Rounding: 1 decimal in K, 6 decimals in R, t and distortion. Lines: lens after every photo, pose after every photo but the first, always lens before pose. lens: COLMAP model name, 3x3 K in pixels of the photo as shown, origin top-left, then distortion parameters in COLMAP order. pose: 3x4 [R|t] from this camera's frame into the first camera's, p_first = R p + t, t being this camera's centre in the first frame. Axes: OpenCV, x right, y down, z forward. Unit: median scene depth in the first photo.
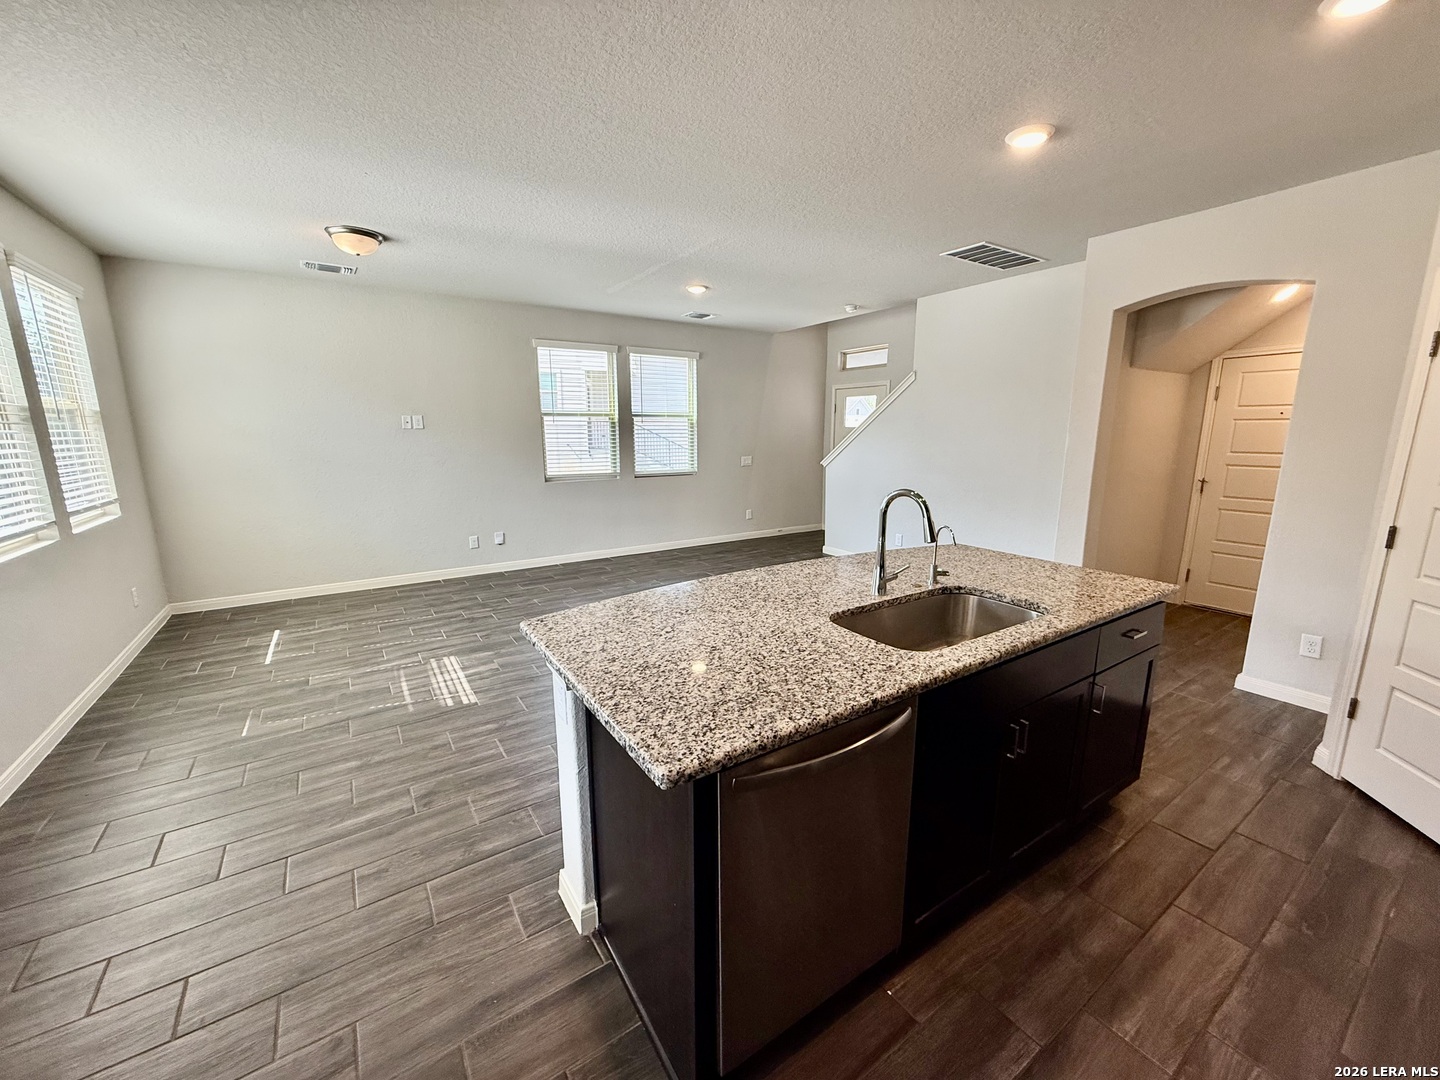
lens RADIAL K [[571.3, 0, 718.4], [0, 571.3, 541.5], [0, 0, 1]] dist [0.001871, -0.000554]
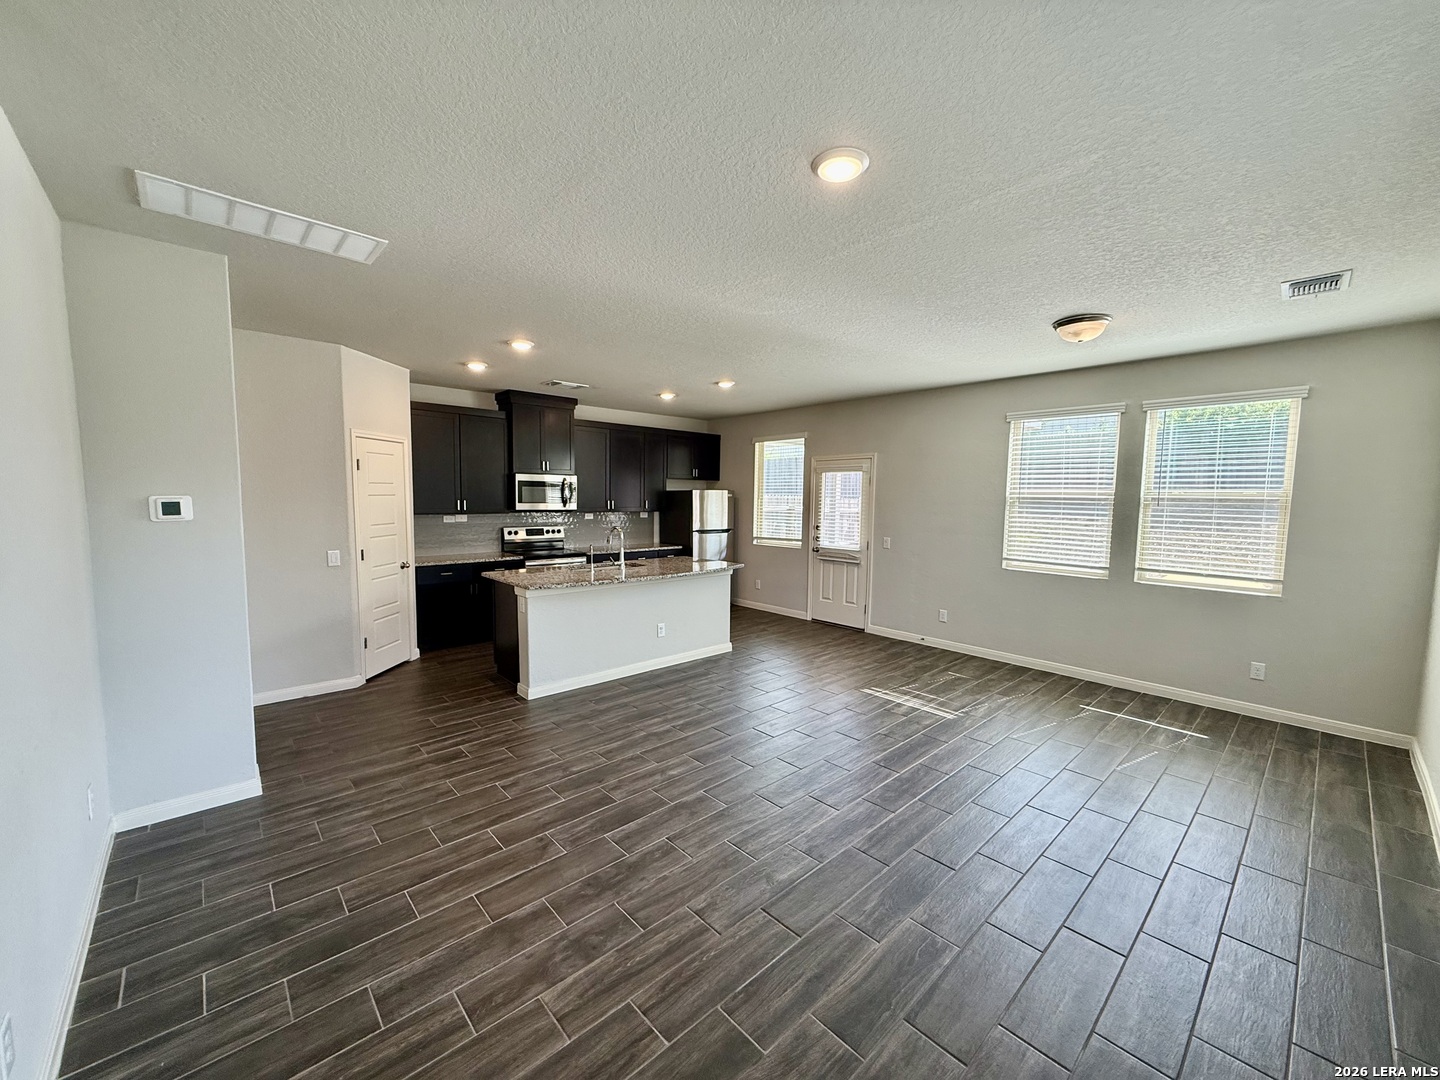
lens RADIAL K [[571.3, 0, 718.4], [0, 571.3, 541.5], [0, 0, 1]] dist [0.001871, -0.000554]
pose [[-0.988156, 0.002109, -0.153437, 0.162354], [-0.040262, 0.961311, 0.272509, -0.475866], [0.148075, 0.275459, -0.949840, 2.236723]]
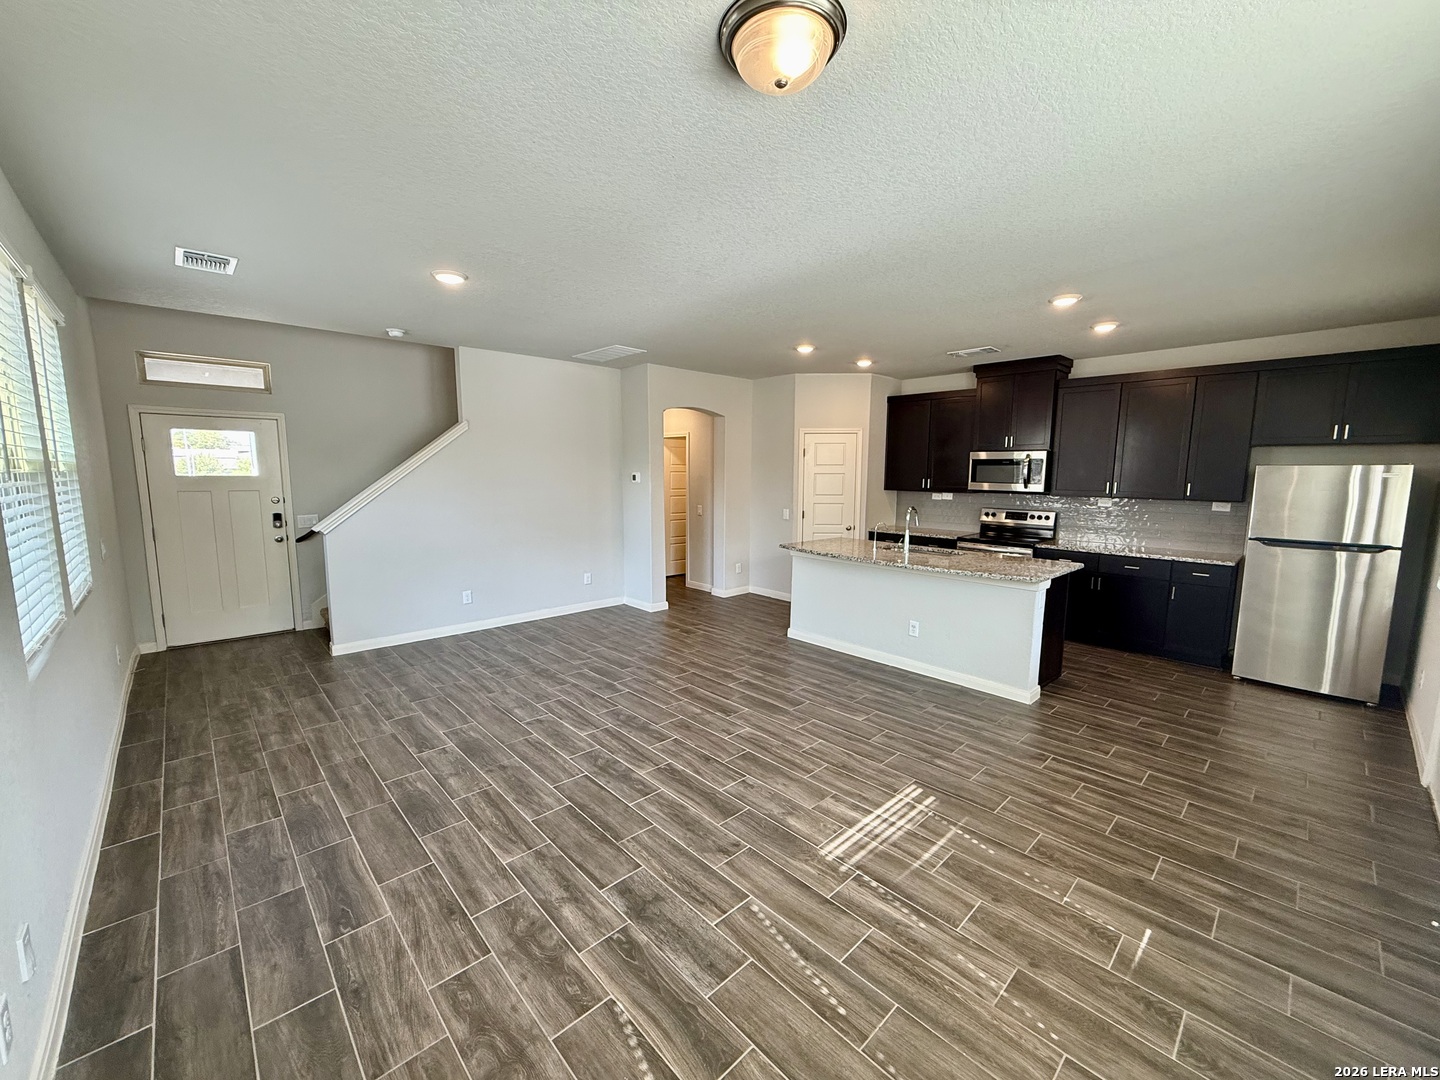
lens RADIAL K [[571.3, 0, 718.4], [0, 571.3, 541.5], [0, 0, 1]] dist [0.001871, -0.000554]
pose [[-0.166334, -0.122511, 0.978429, -1.219970], [0.186090, 0.970522, 0.153157, -0.296020], [-0.968351, 0.207551, -0.138633, 1.344604]]
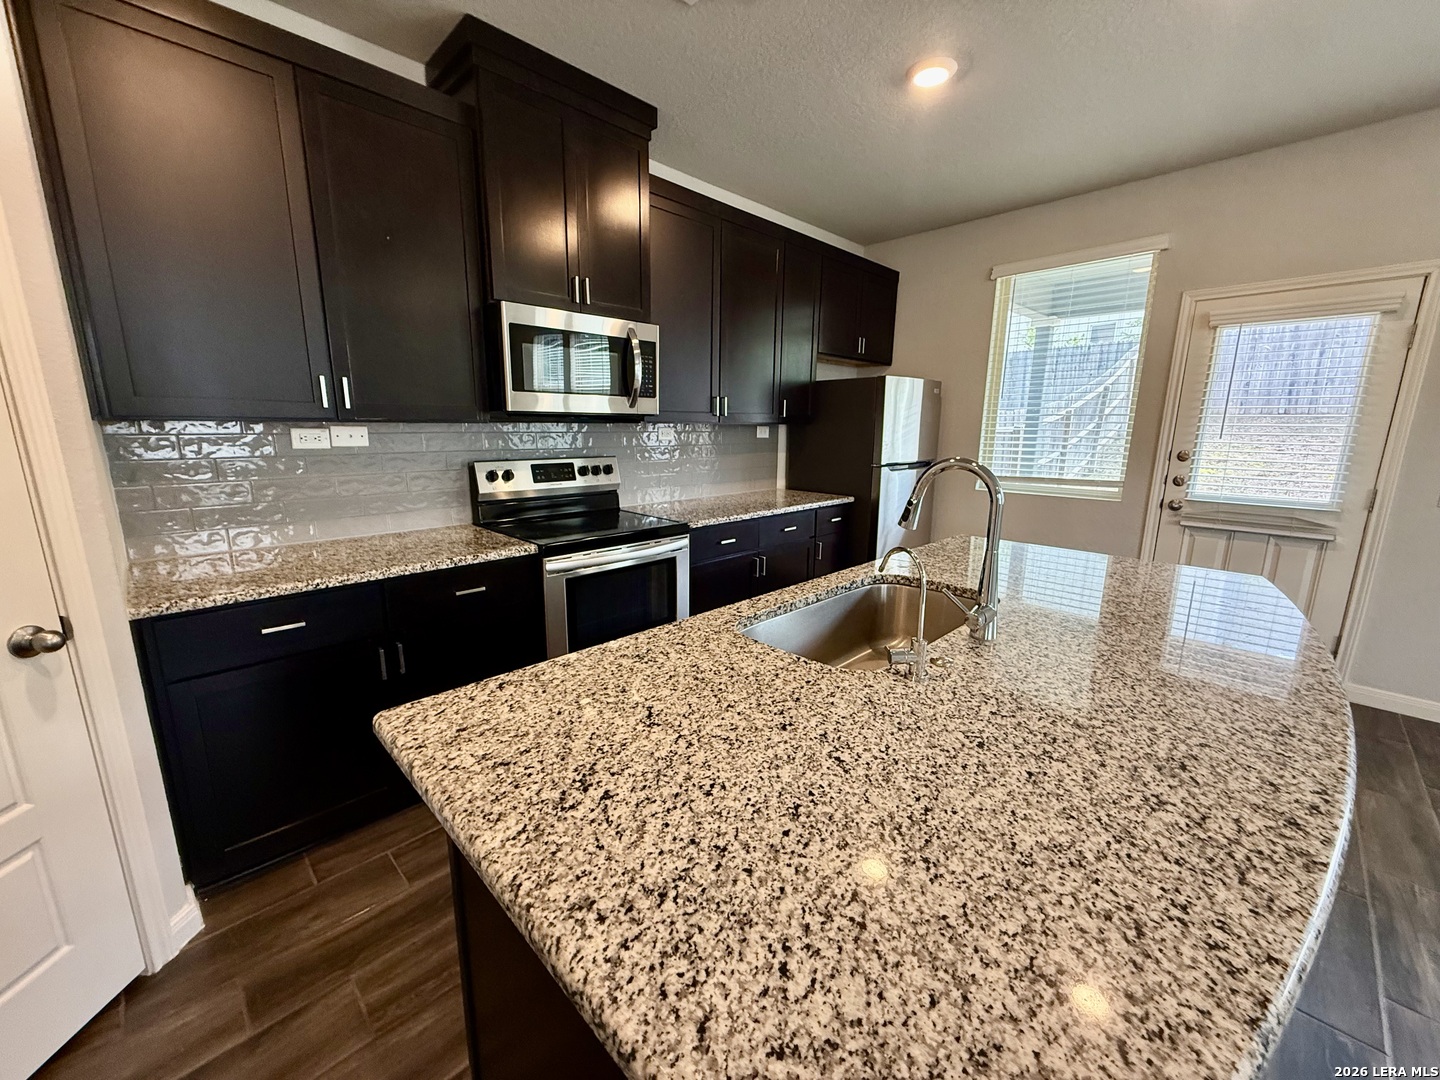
lens RADIAL K [[571.3, 0, 718.4], [0, 571.3, 541.5], [0, 0, 1]] dist [0.001871, -0.000554]
pose [[-0.980858, 0.033765, -0.191775, 0.439475], [-0.044160, 0.920621, 0.387952, -0.146981], [0.189652, 0.388994, -0.901507, 0.952419]]
